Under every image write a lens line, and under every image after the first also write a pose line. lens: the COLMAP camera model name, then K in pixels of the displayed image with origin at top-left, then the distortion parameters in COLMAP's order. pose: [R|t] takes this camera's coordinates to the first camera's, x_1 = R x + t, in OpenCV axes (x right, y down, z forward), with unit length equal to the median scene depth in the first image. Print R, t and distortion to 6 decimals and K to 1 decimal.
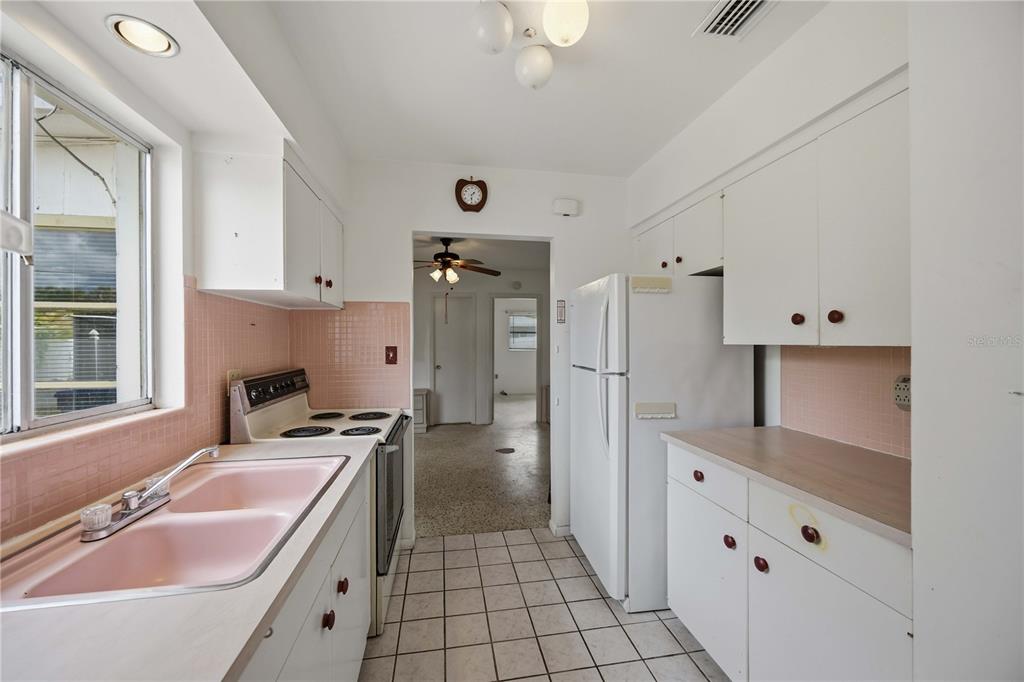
lens RADIAL K [[400.6, 0, 504.9], [0, 400.6, 343.8], [0, 0, 1]] dist [-0.002042, 0.000371]
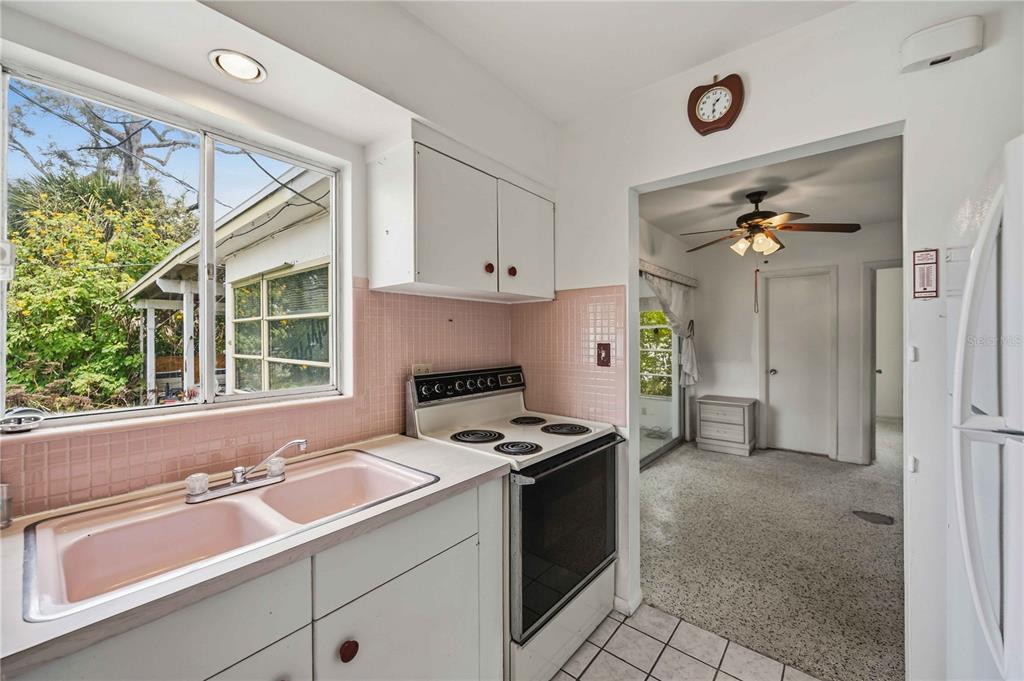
lens RADIAL K [[400.6, 0, 510.2], [0, 400.6, 338.4], [0, 0, 1]] dist [-0.002042, 0.000371]
pose [[0.653083, 0.004516, -0.757273, 0.187224], [-0.005302, 0.999985, 0.001391, -0.003628], [0.757268, 0.003107, 0.653097, 0.349986]]
